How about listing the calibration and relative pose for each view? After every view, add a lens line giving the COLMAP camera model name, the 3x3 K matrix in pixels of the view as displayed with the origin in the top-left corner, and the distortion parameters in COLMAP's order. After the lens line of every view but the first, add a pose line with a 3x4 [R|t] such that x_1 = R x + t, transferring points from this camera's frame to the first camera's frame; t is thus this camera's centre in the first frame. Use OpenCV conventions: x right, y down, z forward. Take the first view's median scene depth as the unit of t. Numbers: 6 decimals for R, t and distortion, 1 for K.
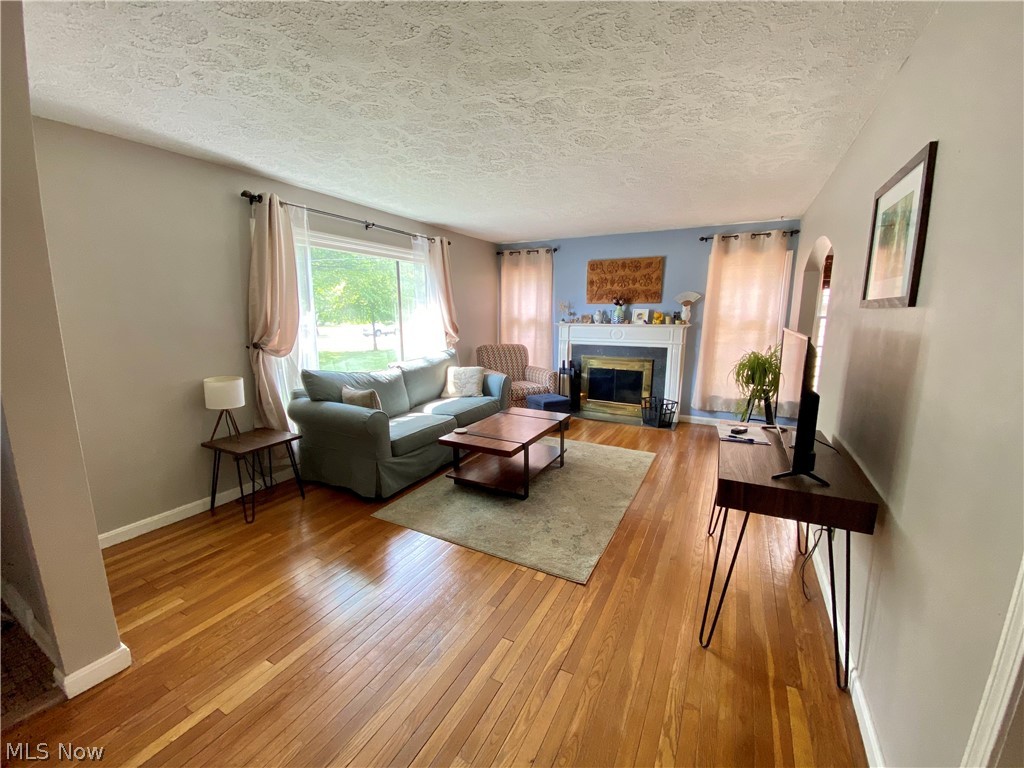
lens RADIAL K [[412.0, 0, 513.8], [0, 412.0, 383.4], [0, 0, 1]] dist [0.020741, -0.000060]
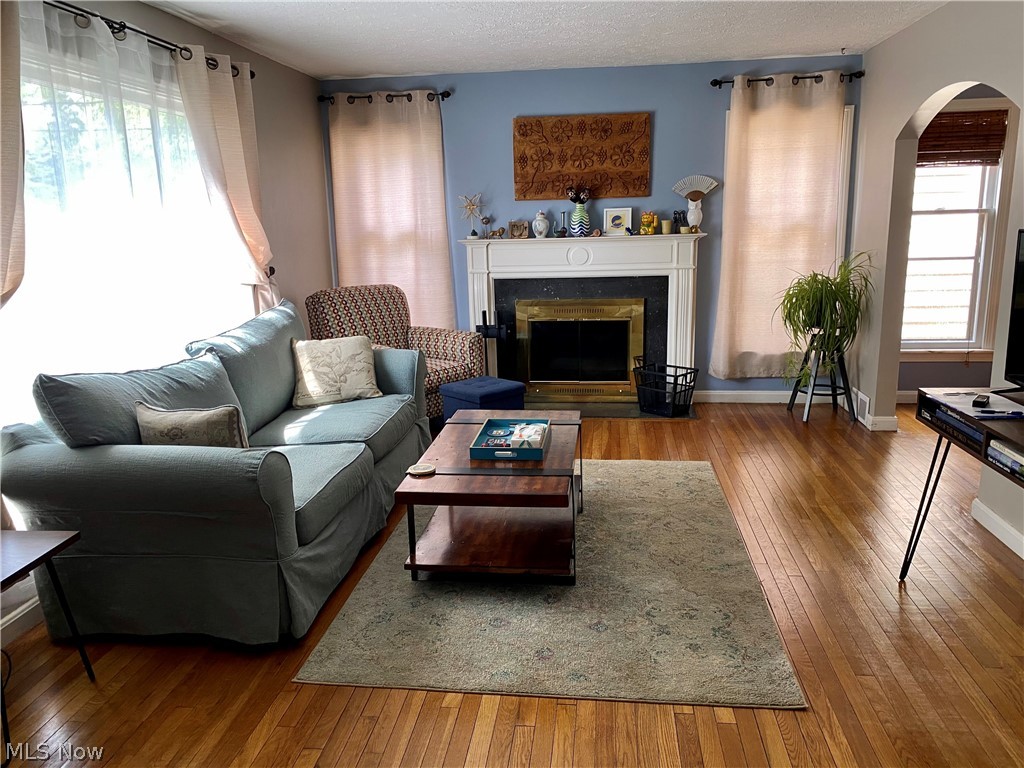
lens RADIAL K [[781.3, 0, 510.1], [0, 781.3, 383.1], [0, 0, 1]] dist [0.024364, 0.005279]
pose [[0.933815, -0.101783, 0.342972, -0.214361], [0.088705, 0.994612, 0.053651, -0.016504], [-0.346585, -0.019676, 0.937812, 0.066327]]
